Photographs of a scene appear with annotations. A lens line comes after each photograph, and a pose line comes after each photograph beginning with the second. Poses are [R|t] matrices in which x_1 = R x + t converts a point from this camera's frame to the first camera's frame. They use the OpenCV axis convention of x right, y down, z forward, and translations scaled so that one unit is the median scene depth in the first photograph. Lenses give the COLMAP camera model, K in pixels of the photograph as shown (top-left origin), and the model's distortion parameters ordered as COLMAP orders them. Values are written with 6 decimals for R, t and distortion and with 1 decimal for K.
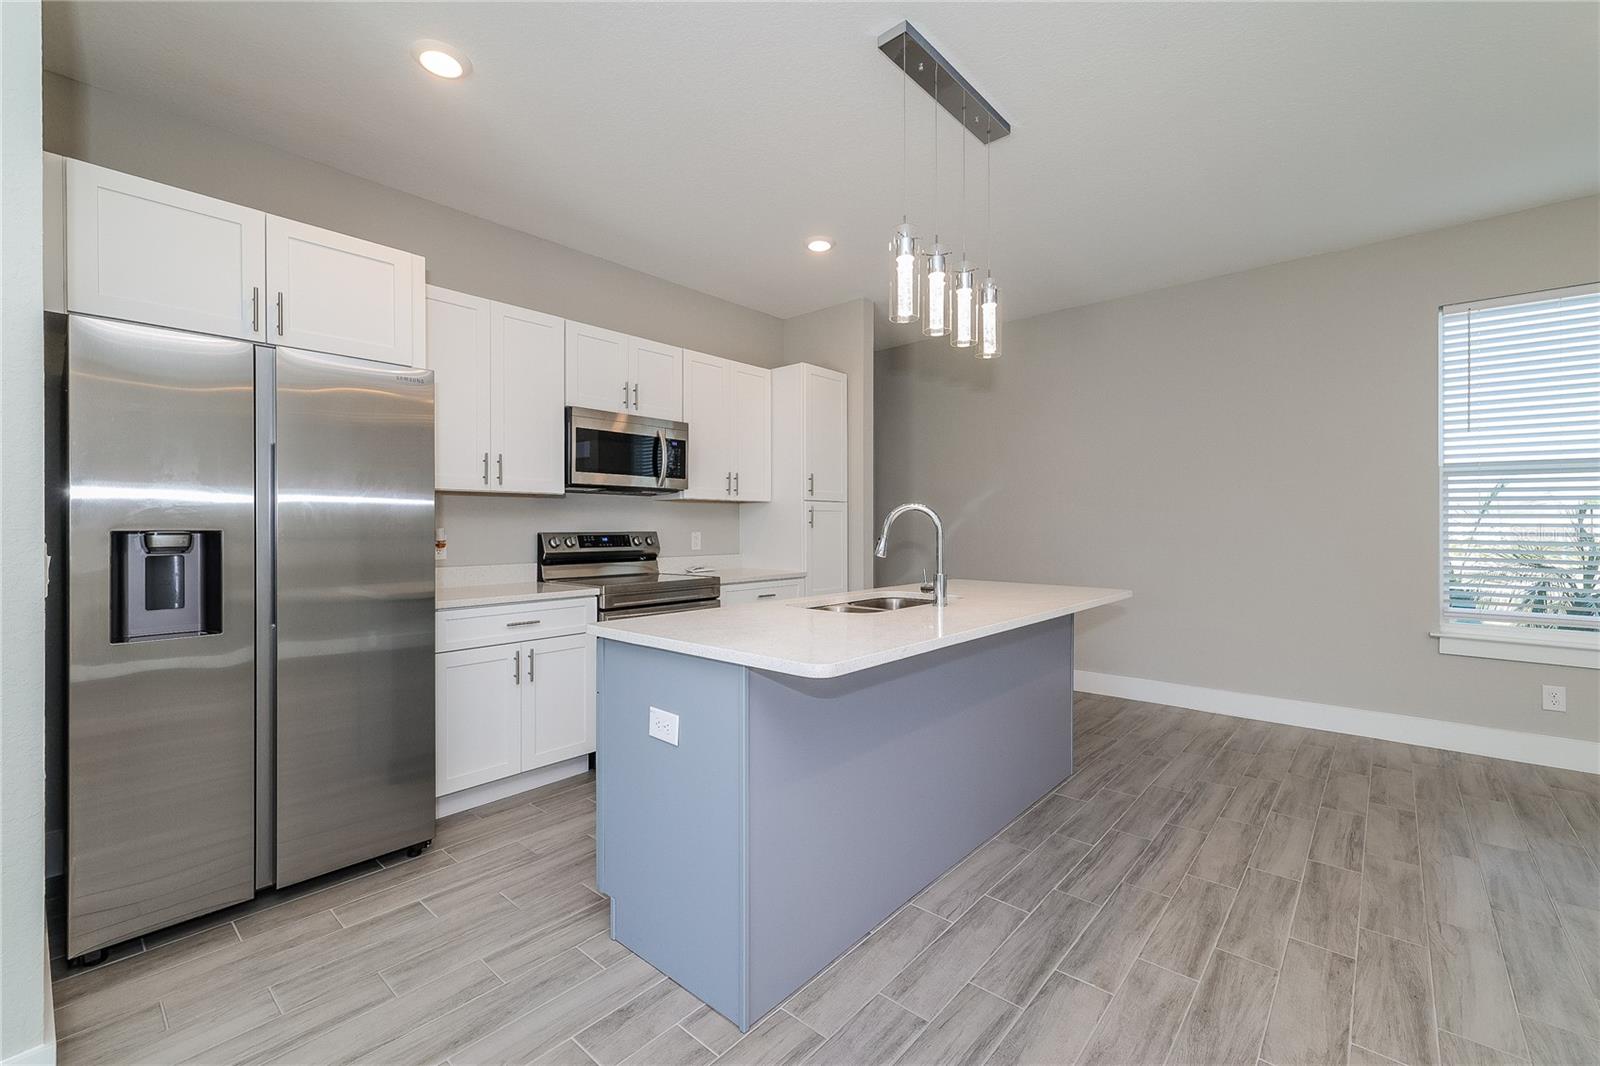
lens RADIAL K [[668.6, 0, 801.5], [0, 668.6, 524.2], [0, 0, 1]] dist [0.004622, 0.000144]
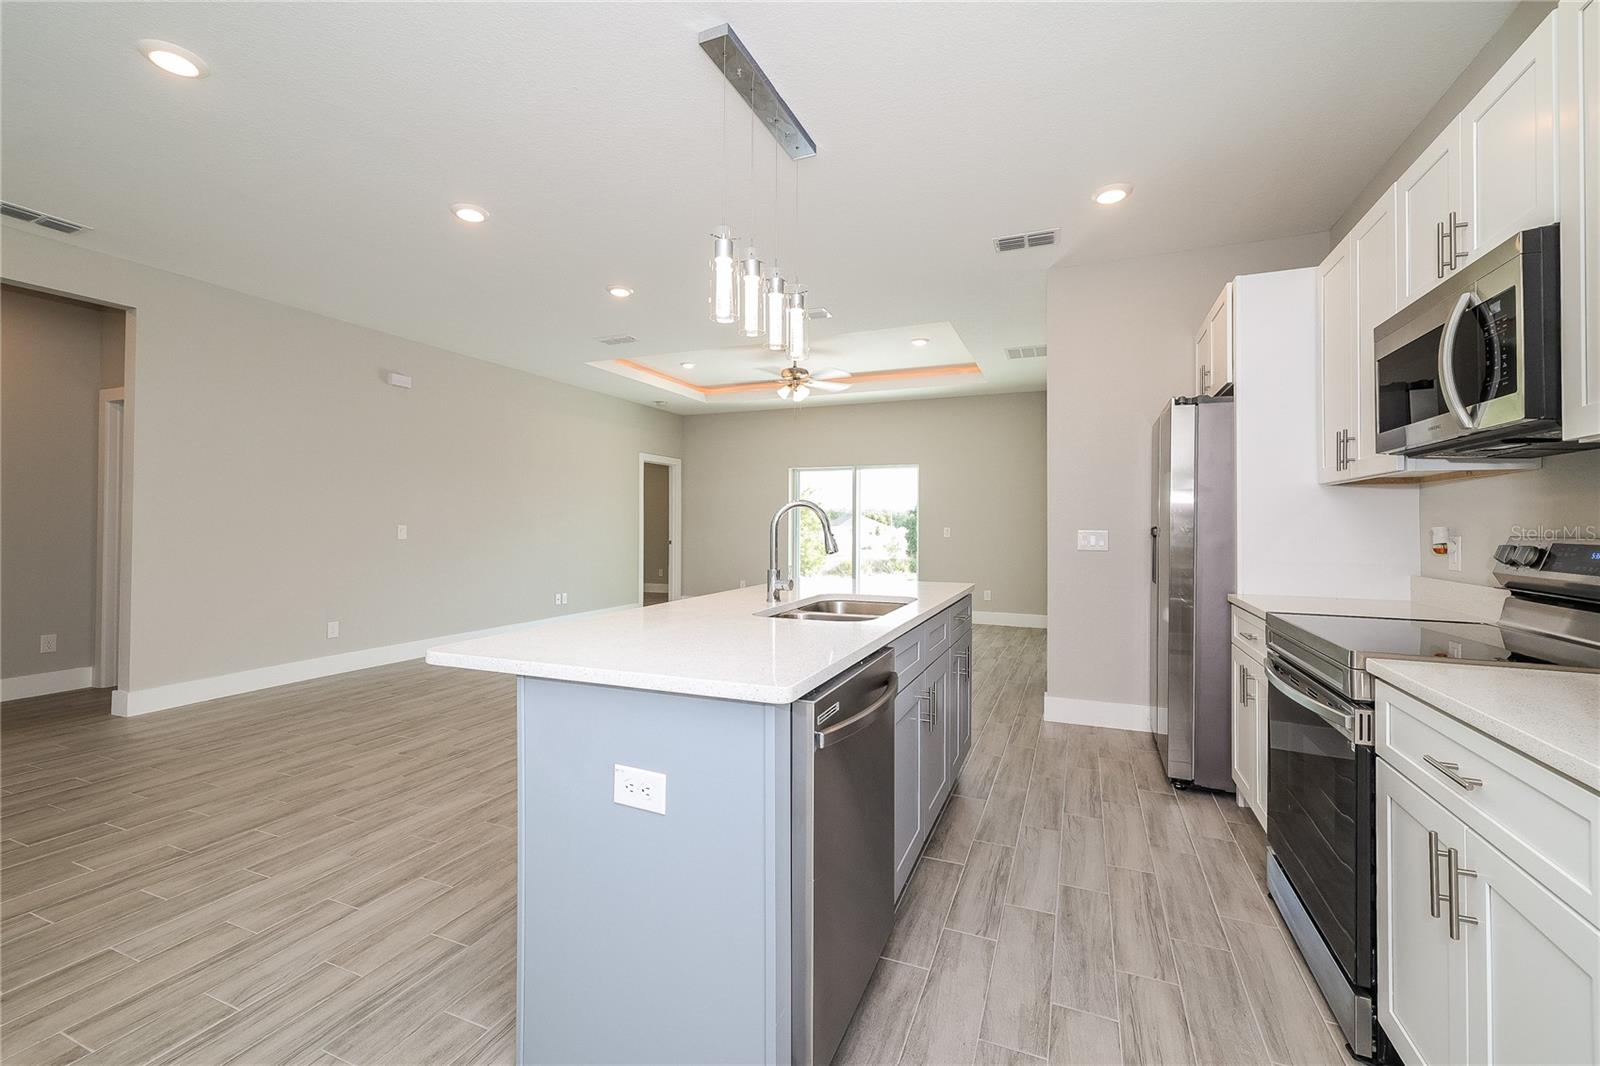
lens RADIAL K [[670.9, 0, 804.7], [0, 670.9, 521.9], [0, 0, 1]] dist [0.001255, -0.000323]
pose [[-0.946096, -0.005990, -0.323832, 0.342442], [-0.003752, 0.999965, -0.007535, 0.006651], [0.323865, -0.005914, -0.946085, 1.373178]]
